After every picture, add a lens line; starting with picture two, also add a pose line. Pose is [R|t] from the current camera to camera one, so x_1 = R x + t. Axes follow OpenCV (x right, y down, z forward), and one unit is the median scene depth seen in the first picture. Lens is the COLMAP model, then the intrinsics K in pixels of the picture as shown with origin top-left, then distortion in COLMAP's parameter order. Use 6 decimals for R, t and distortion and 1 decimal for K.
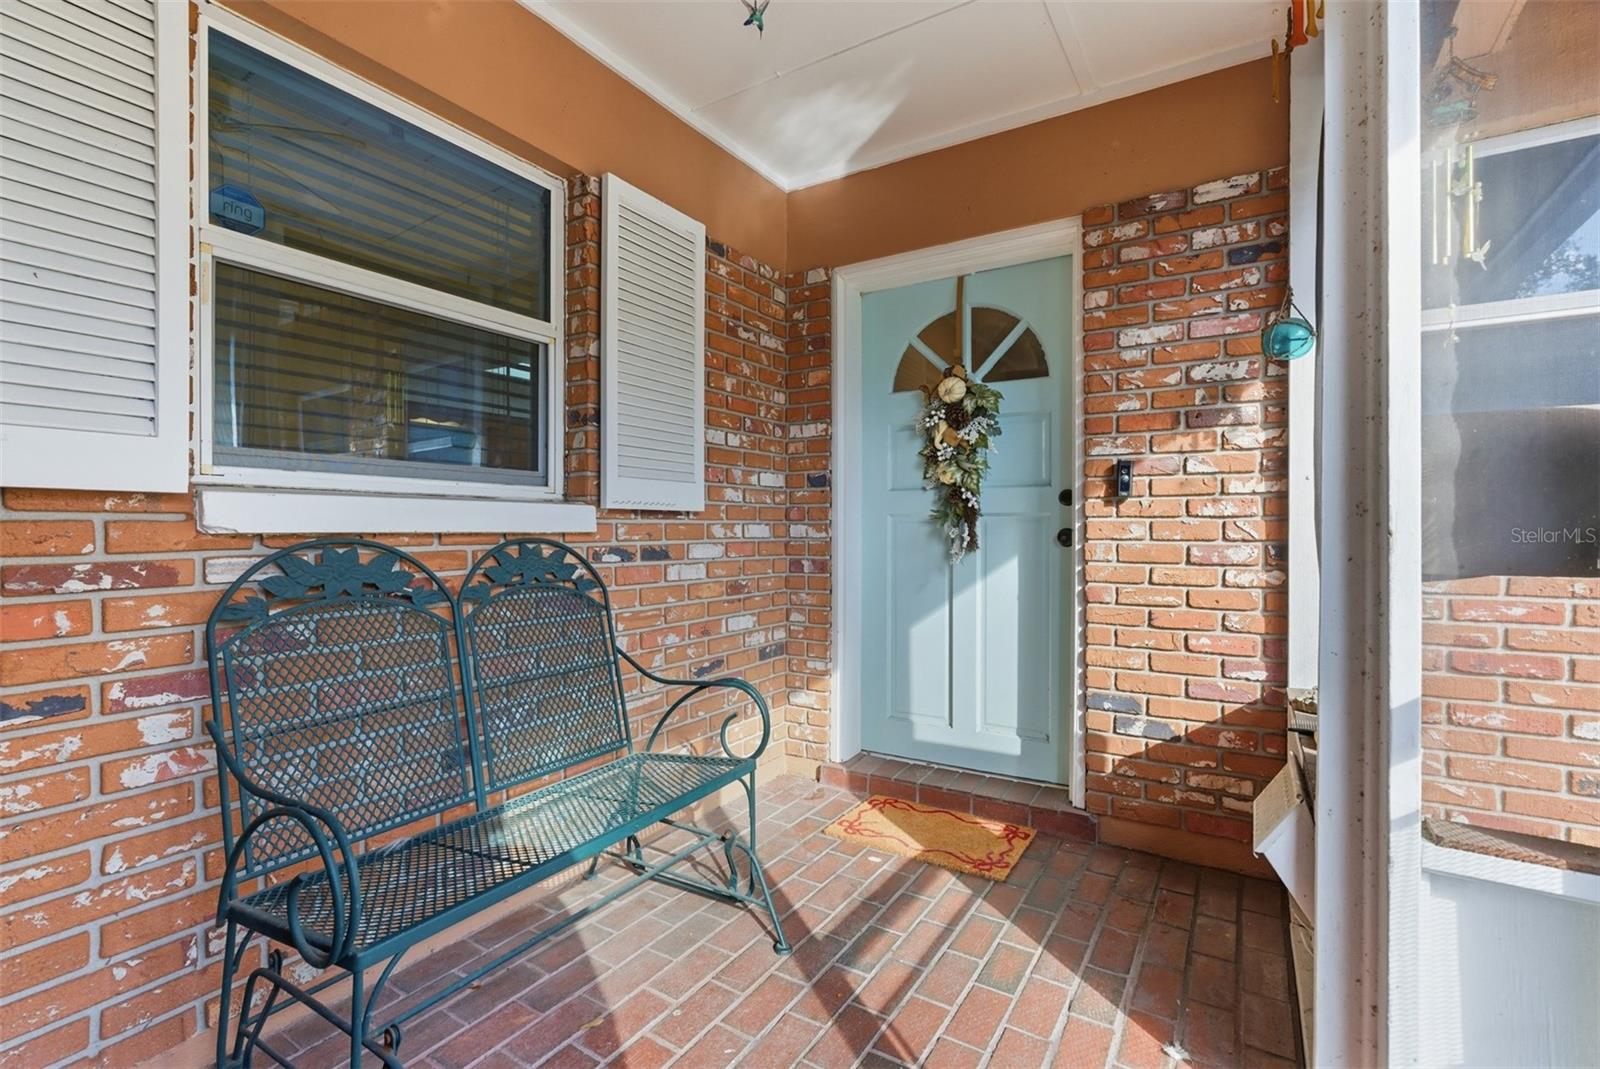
lens RADIAL K [[730.6, 0, 800.2], [0, 730.6, 530.8], [0, 0, 1]] dist [-0.011235, 0.003313]
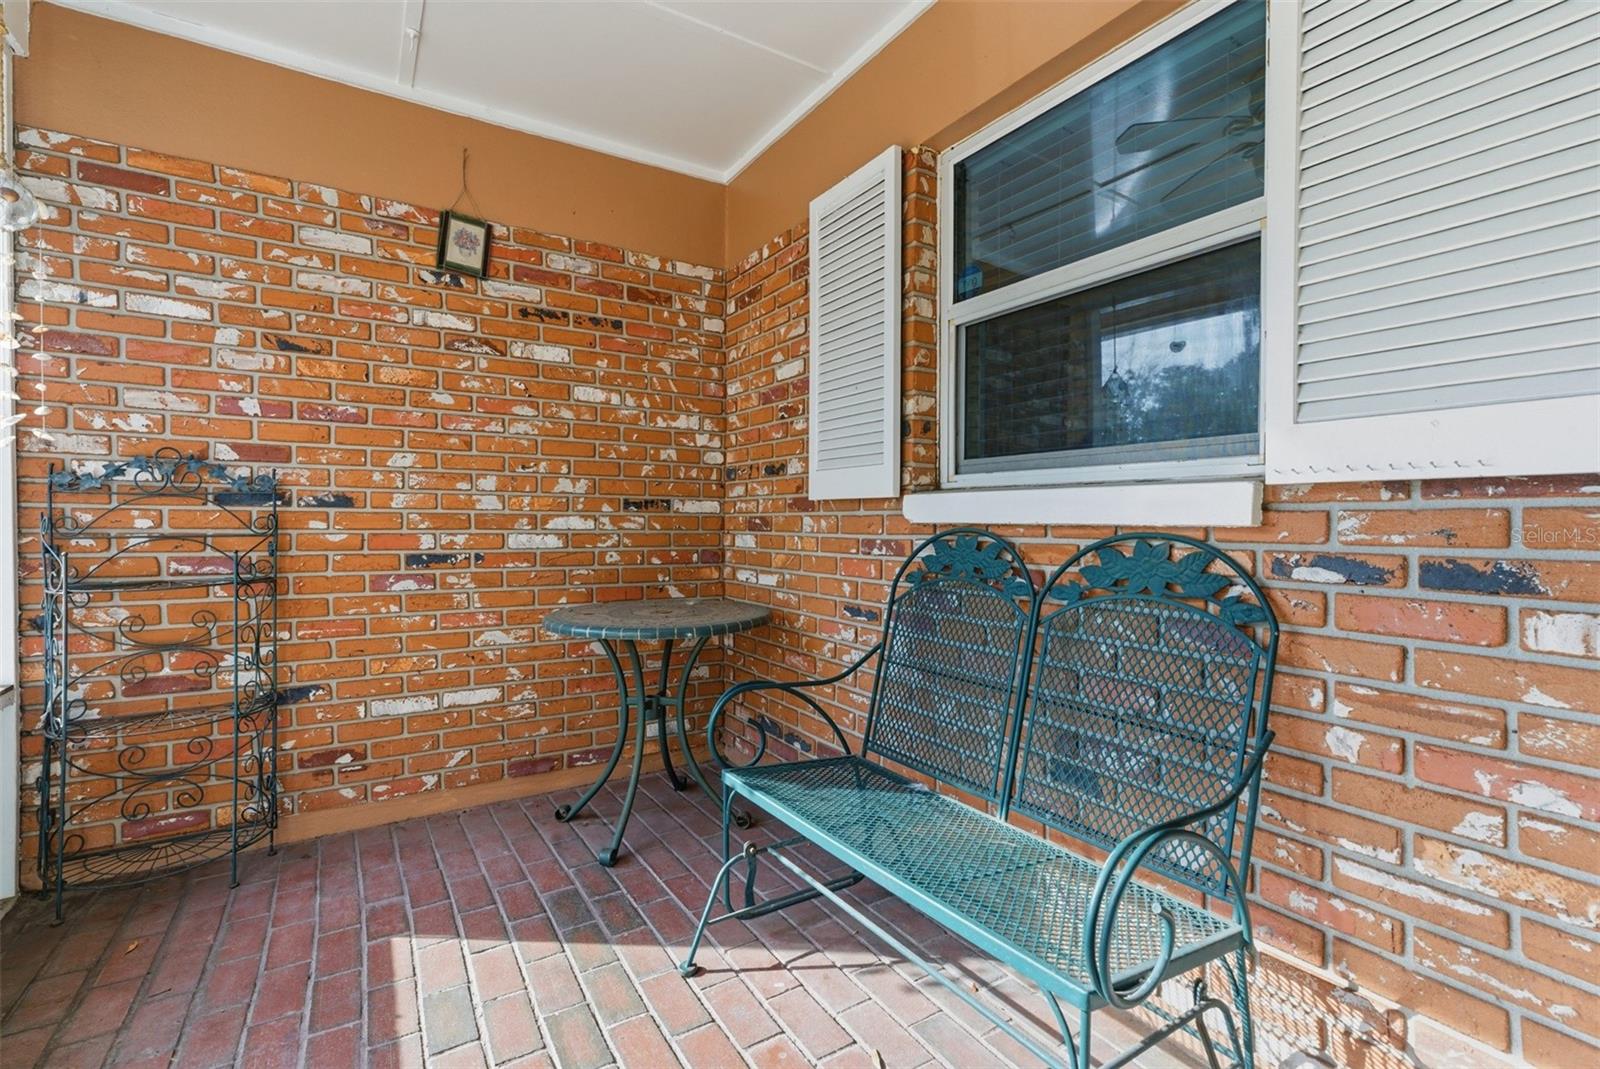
lens RADIAL K [[730.6, 0, 801.6], [0, 730.6, 527.6], [0, 0, 1]] dist [-0.011235, 0.003313]
pose [[-0.441350, 0.004930, -0.897321, 0.430178], [-0.007724, 0.999927, 0.009292, 0.000800], [0.897302, 0.011032, -0.441280, 0.984374]]
